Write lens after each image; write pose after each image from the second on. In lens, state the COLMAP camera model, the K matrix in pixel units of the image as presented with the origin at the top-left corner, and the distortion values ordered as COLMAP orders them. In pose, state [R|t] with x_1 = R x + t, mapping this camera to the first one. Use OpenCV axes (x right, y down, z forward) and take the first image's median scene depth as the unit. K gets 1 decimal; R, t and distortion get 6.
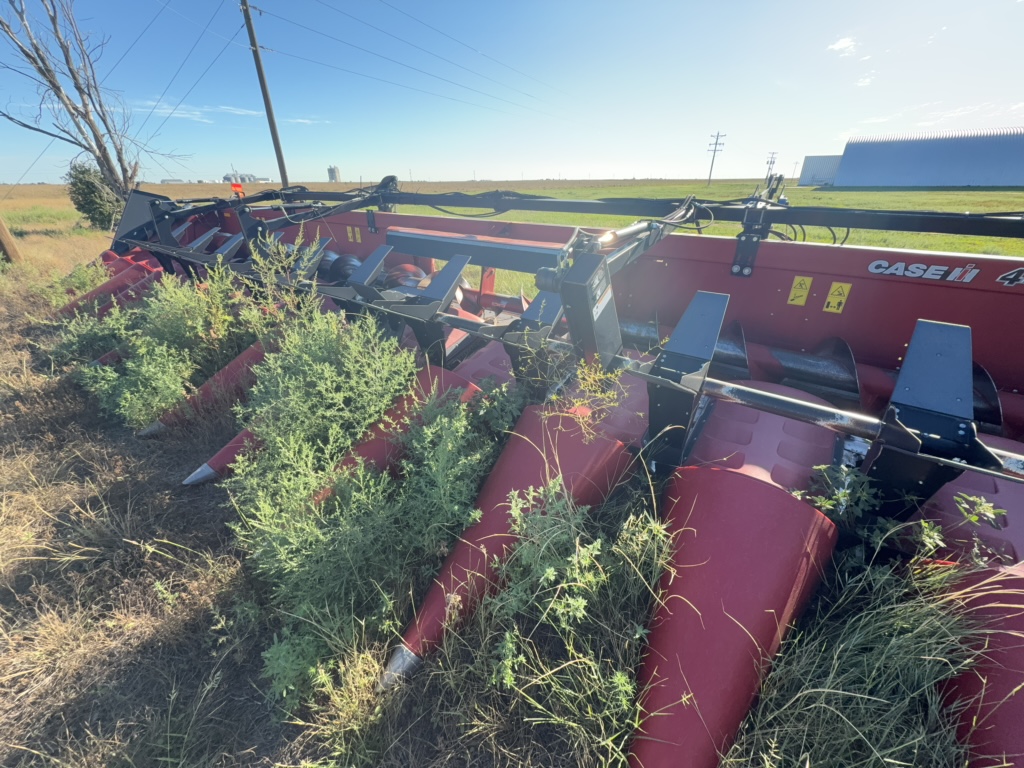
lens RADIAL K [[407.6, 0, 510.5], [0, 407.6, 382.9], [0, 0, 1]] dist [0.000723, -0.000019]
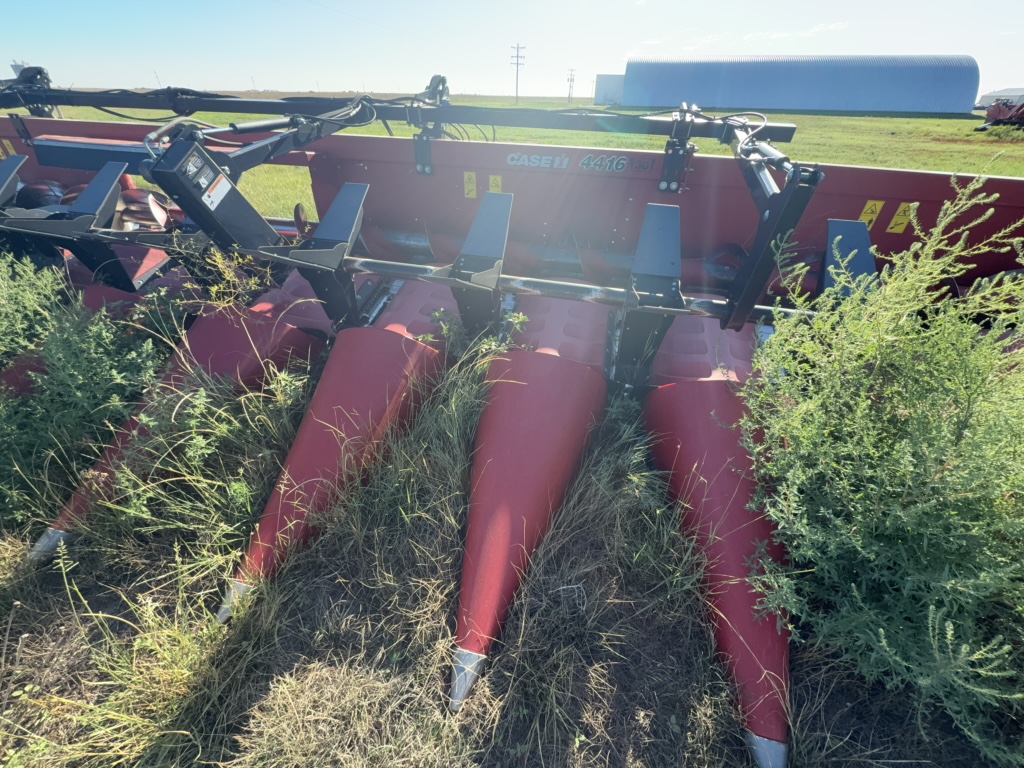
lens RADIAL K [[407.6, 0, 509.2], [0, 407.6, 381.9], [0, 0, 1]] dist [0.000723, -0.000019]
pose [[0.928055, -0.196724, 0.316250, 0.146664], [0.146632, 0.973536, 0.175288, 0.062334], [-0.342364, -0.116305, 0.932341, -0.092881]]
